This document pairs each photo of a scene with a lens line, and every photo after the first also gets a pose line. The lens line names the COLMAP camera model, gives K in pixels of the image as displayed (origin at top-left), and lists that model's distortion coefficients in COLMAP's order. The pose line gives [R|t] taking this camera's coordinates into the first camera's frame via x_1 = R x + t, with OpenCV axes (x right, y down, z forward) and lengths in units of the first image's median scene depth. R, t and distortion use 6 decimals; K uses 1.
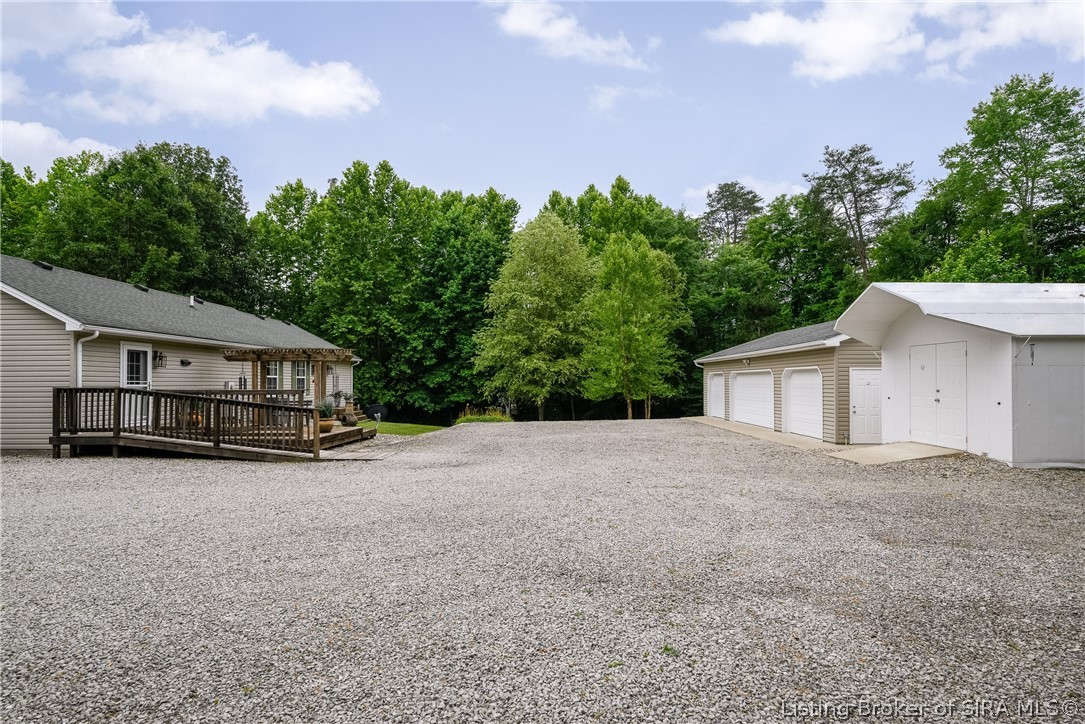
lens RADIAL K [[560.8, 0, 543.2], [0, 560.8, 379.9], [0, 0, 1]] dist [-0.000029, -0.000271]
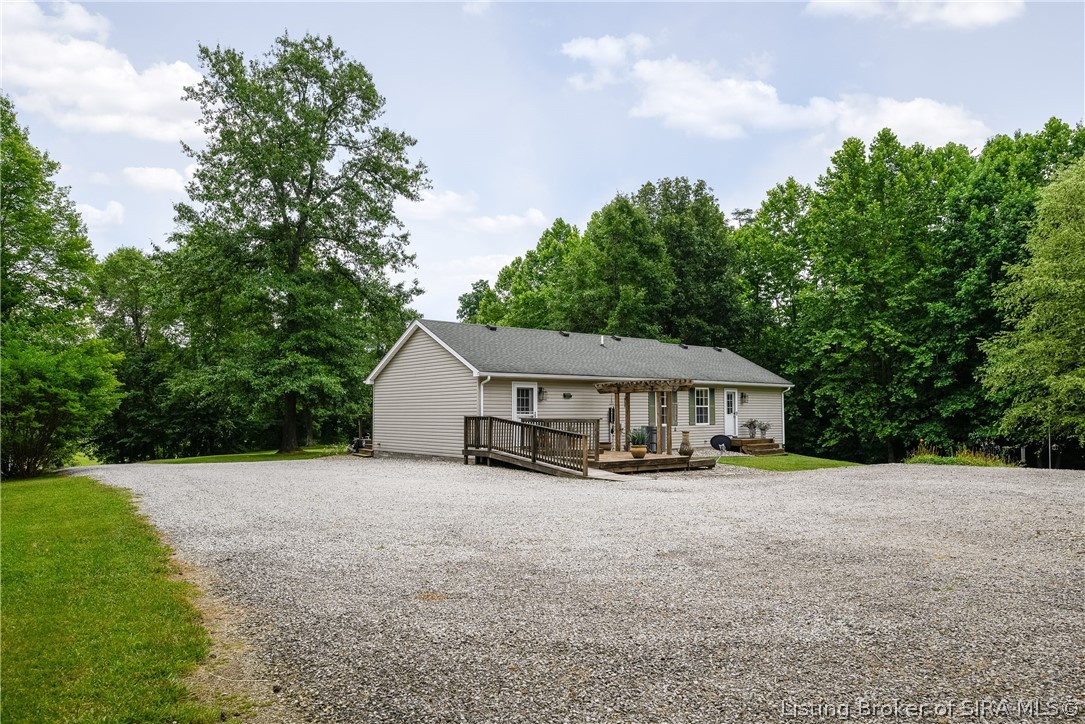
lens RADIAL K [[728.0, 0, 540.8], [0, 728.0, 385.4], [0, 0, 1]] dist [0.005815, 0.001616]
pose [[0.639267, -0.027728, -0.768484, 0.217283], [0.005857, 0.999496, -0.031191, -0.001847], [0.768962, 0.015438, 0.639108, -0.020588]]
